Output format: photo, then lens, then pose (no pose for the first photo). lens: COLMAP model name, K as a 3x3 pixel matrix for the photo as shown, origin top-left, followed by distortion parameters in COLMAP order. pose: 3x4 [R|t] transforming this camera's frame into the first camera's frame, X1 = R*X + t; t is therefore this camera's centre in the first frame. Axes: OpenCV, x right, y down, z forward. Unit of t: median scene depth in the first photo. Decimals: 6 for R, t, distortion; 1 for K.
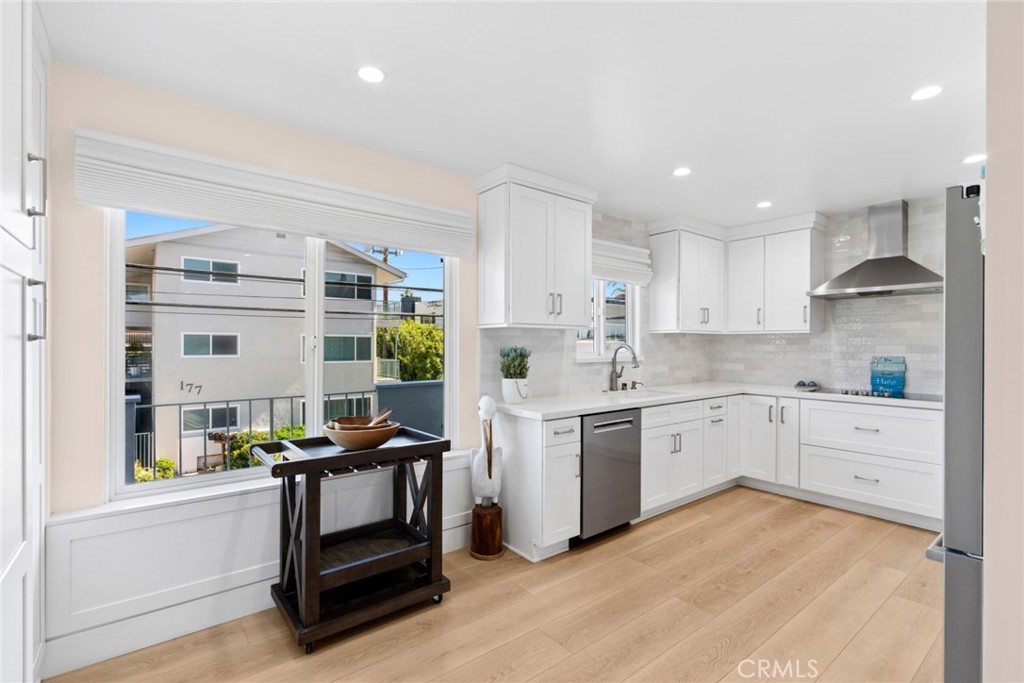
lens RADIAL K [[472.8, 0, 506.9], [0, 472.8, 346.4], [0, 0, 1]] dist [-0.000598, -0.000054]
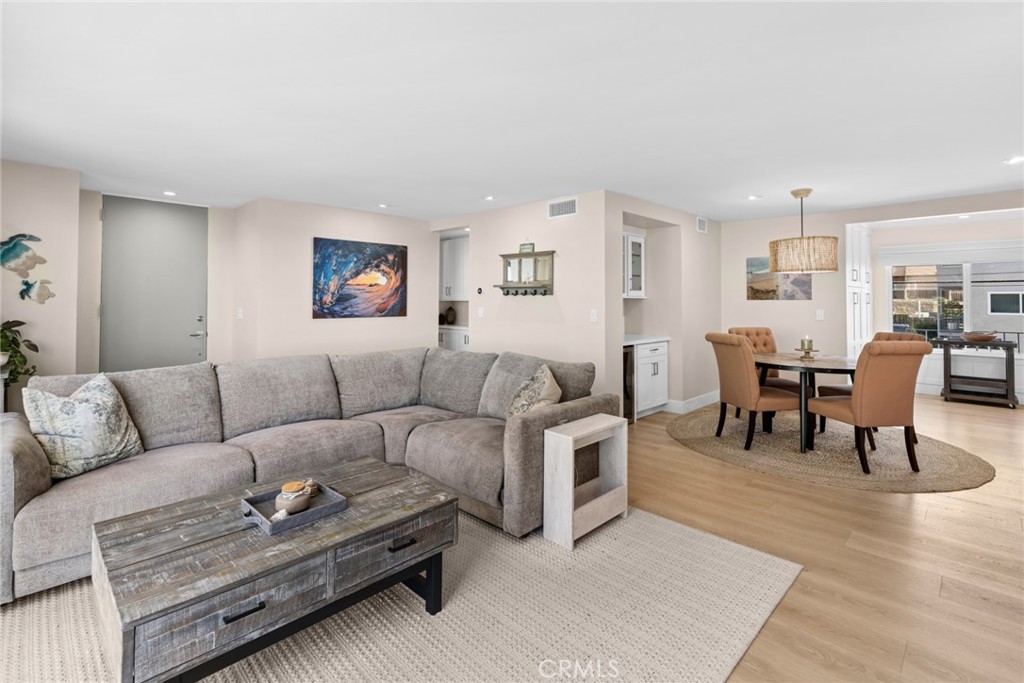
lens RADIAL K [[463.4, 0, 512.6], [0, 463.4, 295.5], [0, 0, 1]] dist [-0.000450, -0.000001]
pose [[0.126657, -0.017084, -0.991799, 0.253768], [-0.002156, 0.999845, -0.017498, -0.000415], [0.991944, 0.004355, 0.126600, -0.251548]]
